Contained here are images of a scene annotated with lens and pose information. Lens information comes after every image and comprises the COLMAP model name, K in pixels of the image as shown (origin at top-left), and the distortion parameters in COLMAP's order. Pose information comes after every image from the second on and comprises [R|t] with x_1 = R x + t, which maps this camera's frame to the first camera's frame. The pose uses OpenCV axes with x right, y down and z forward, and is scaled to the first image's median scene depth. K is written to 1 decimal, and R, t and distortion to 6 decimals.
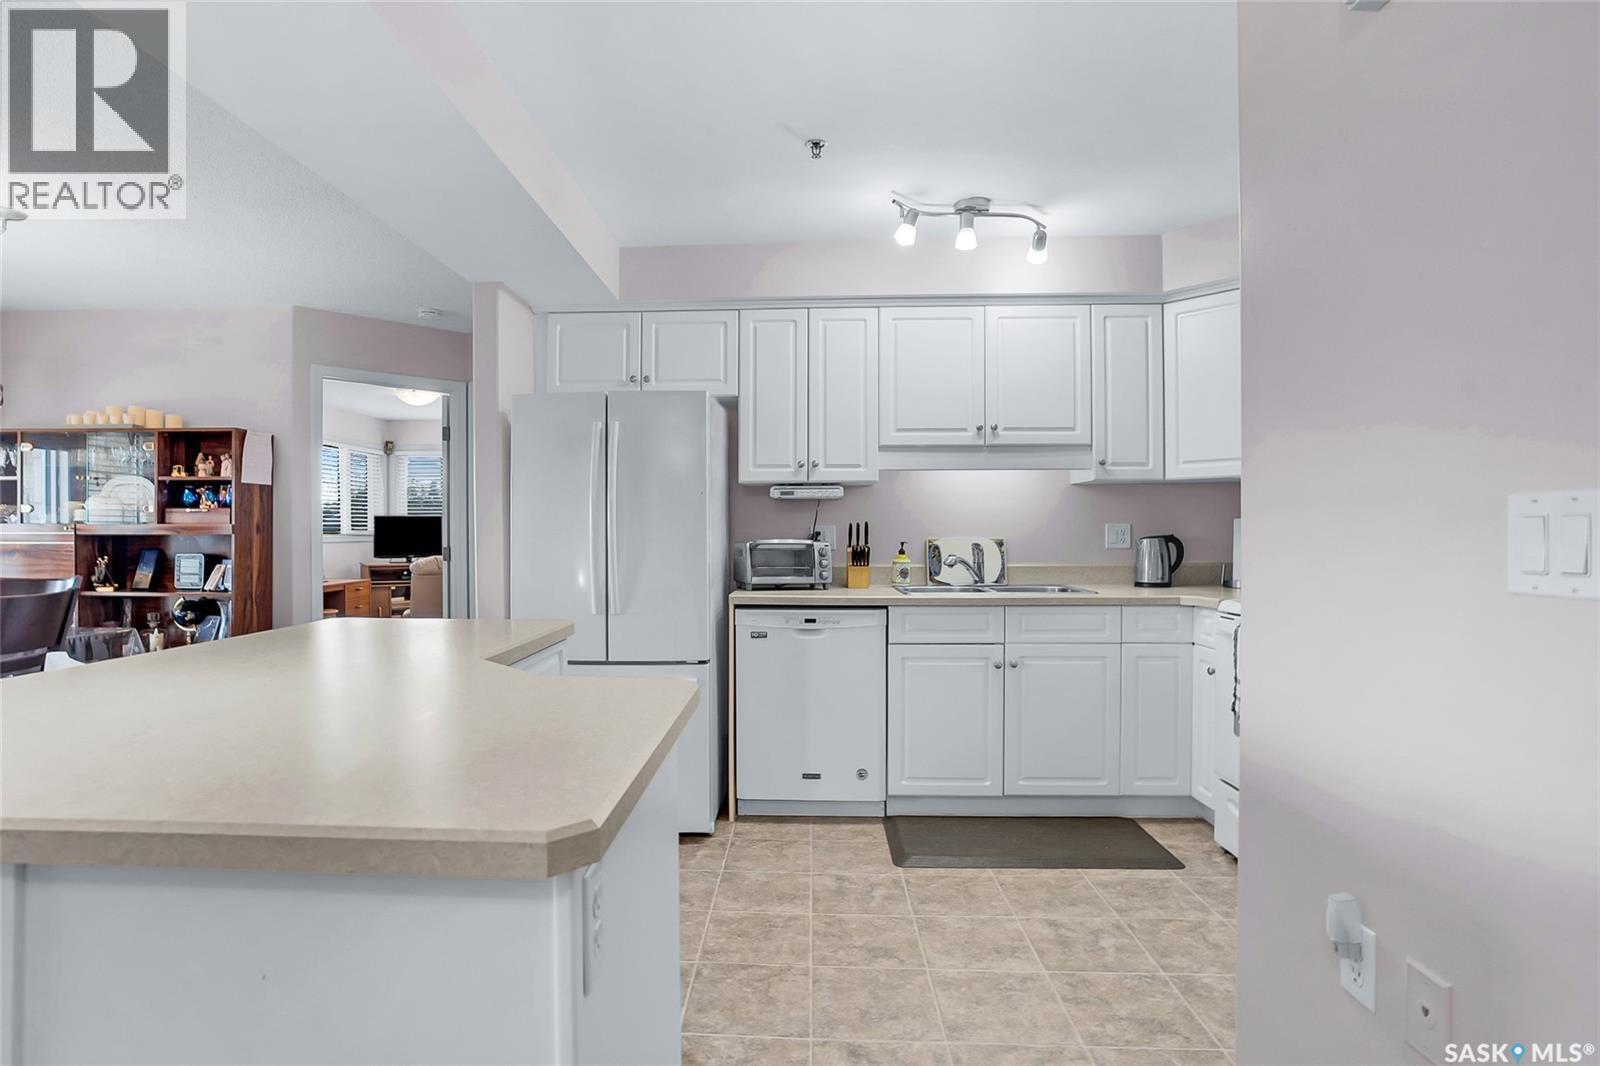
lens RADIAL K [[806.6, 0, 760.9], [0, 806.6, 536.8], [0, 0, 1]] dist [-0.065429, 0.046716]
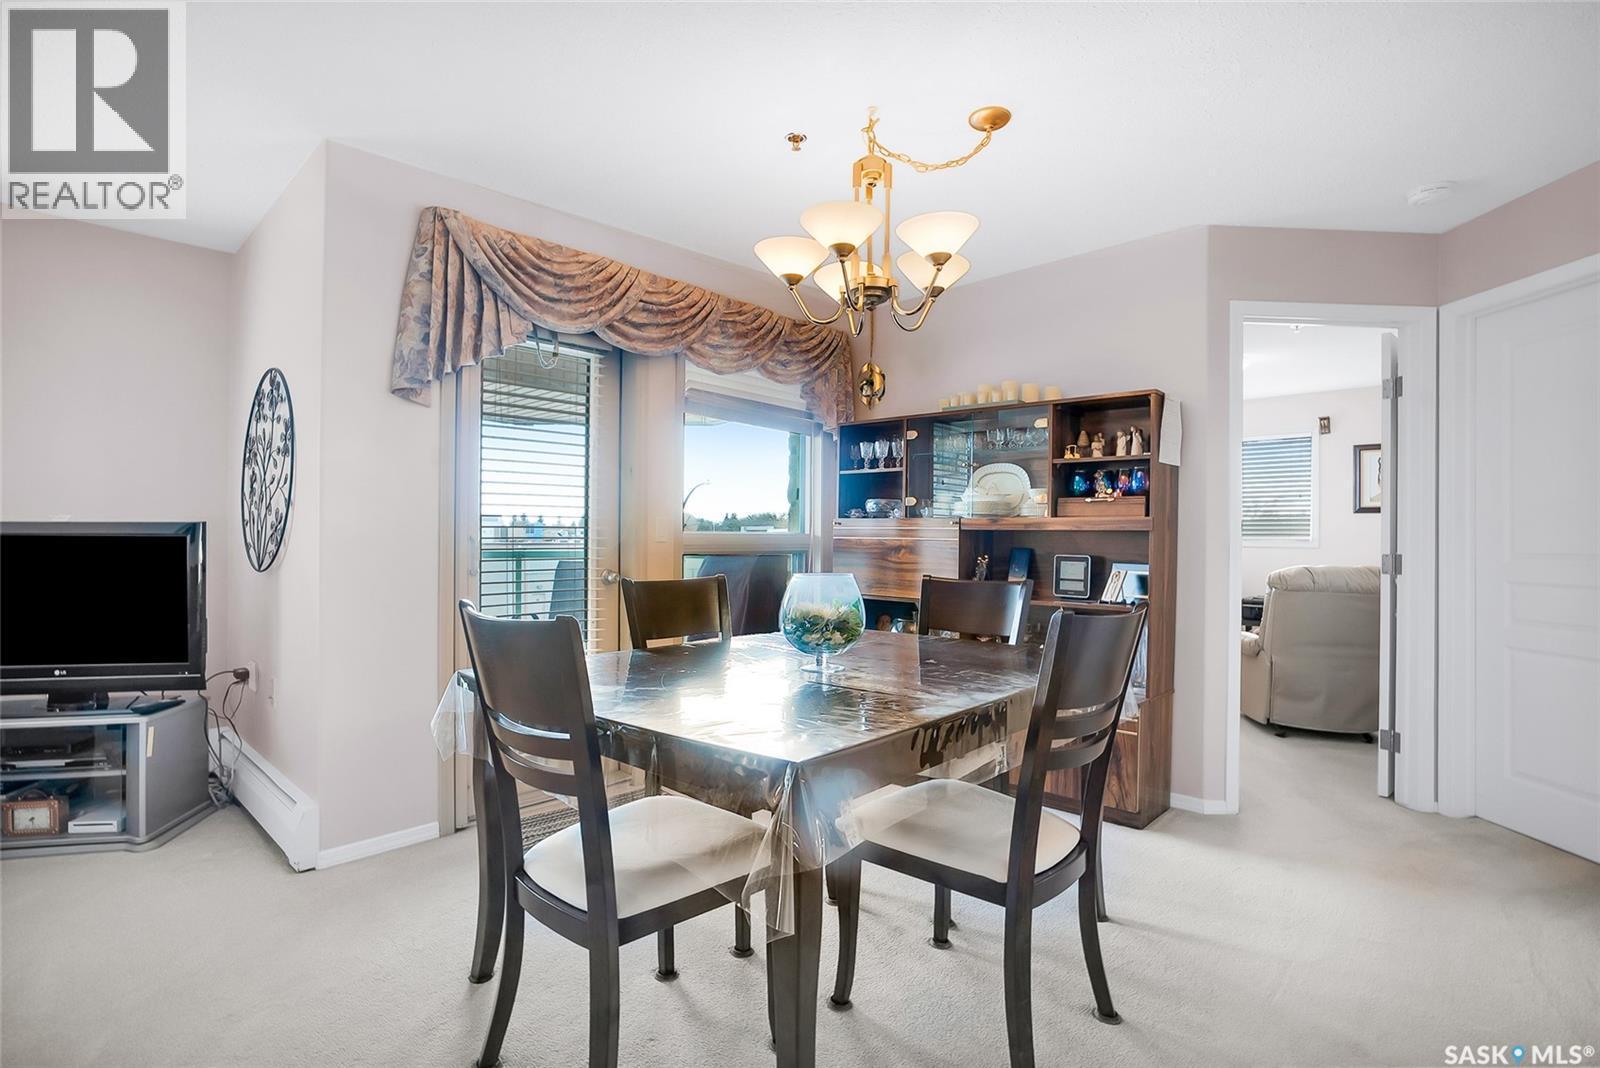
lens RADIAL K [[791.1, 0, 800.0], [0, 791.1, 534.0], [0, 0, 1]] dist [-0.031229, 0.001313]
pose [[0.763176, 0.009278, -0.646124, -0.495431], [-0.017987, 0.999814, -0.006889, 0.012840], [0.645941, 0.016880, 0.763201, 0.239036]]
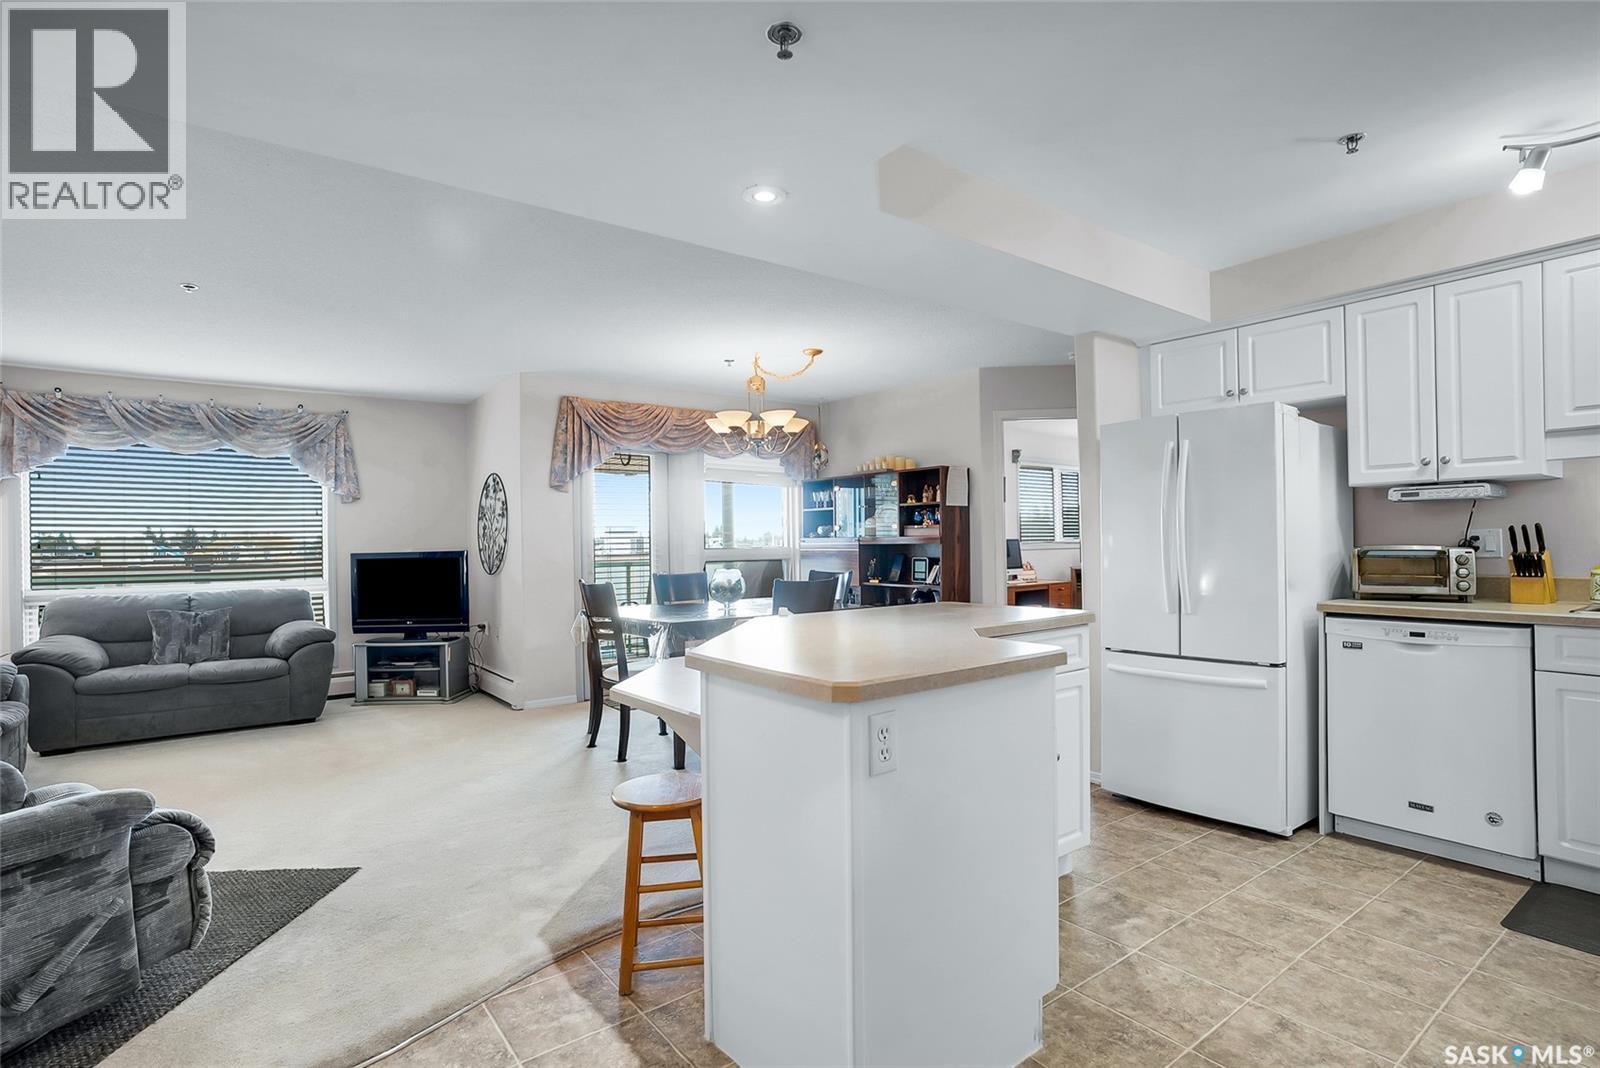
lens RADIAL K [[789.2, 0, 796.8], [0, 789.2, 541.6], [0, 0, 1]] dist [-0.073876, 0.038324]
pose [[0.646549, -0.007978, -0.762831, 0.241875], [0.005364, 0.999968, -0.005912, 0.000271], [0.762854, -0.000269, 0.646571, -0.084875]]
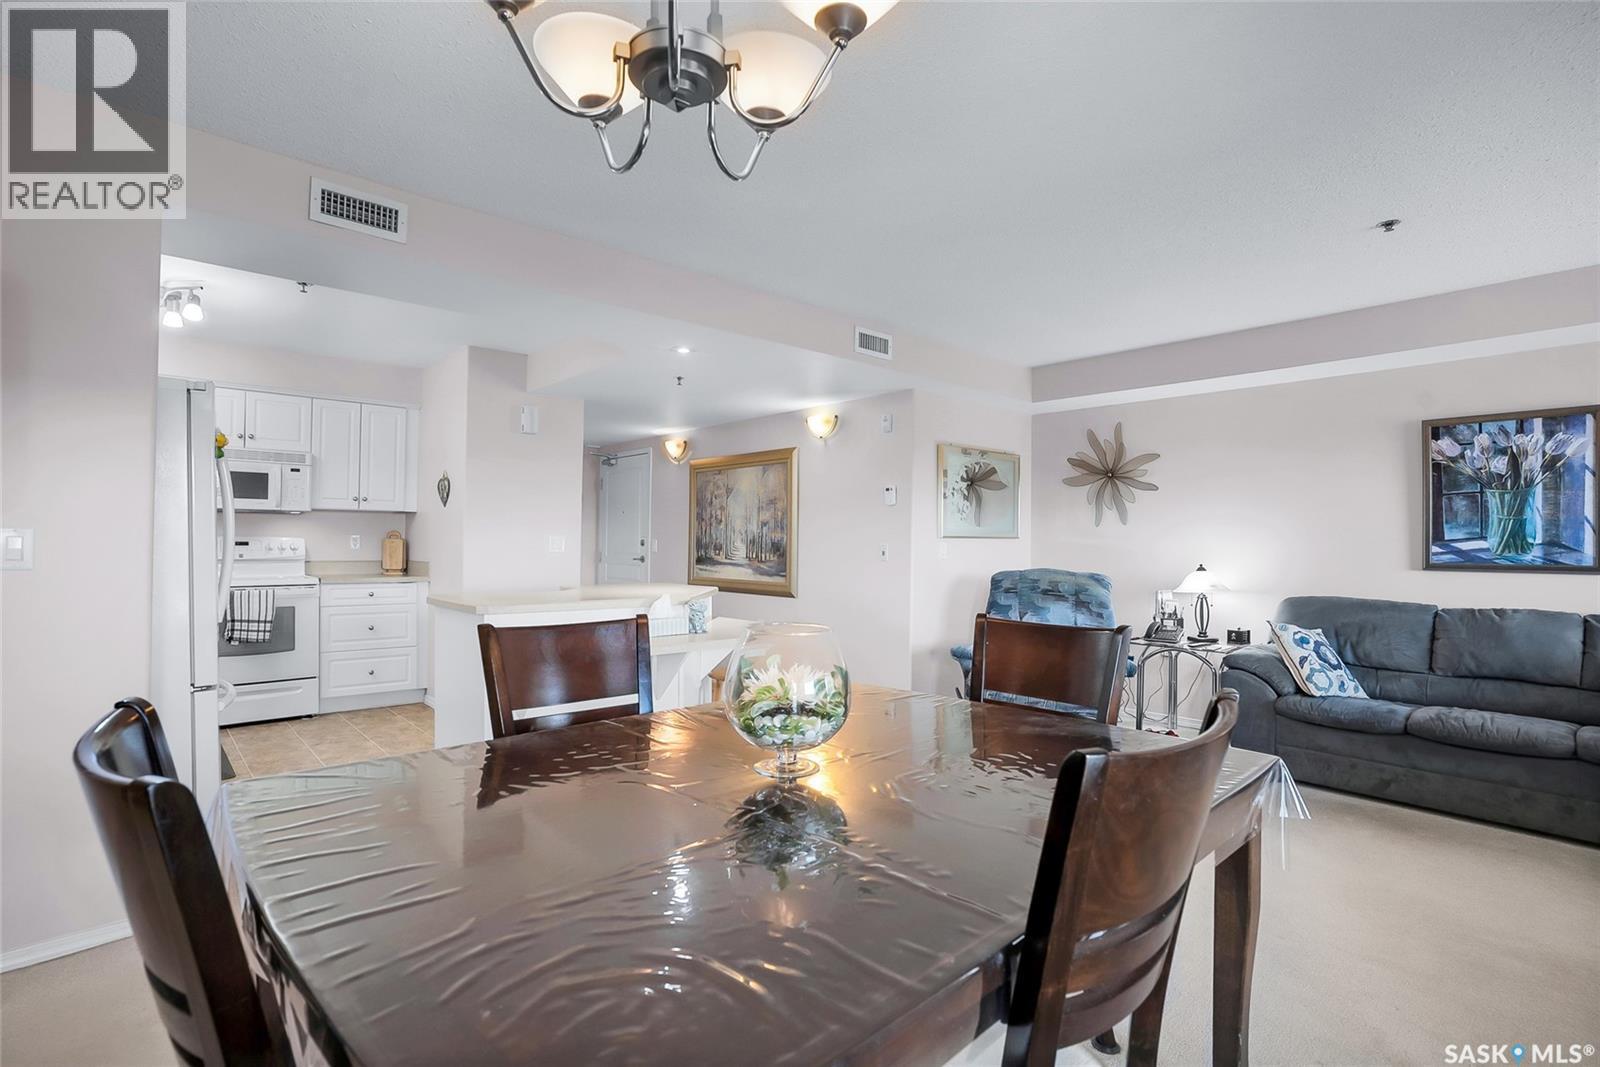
lens RADIAL K [[789.2, 0, 796.8], [0, 789.2, 541.1], [0, 0, 1]] dist [-0.073876, 0.038324]
pose [[-0.700965, -0.000427, 0.713196, -1.161100], [-0.000572, 1.000000, 0.000035, -0.002850], [-0.713196, -0.000383, -0.700965, 0.969825]]
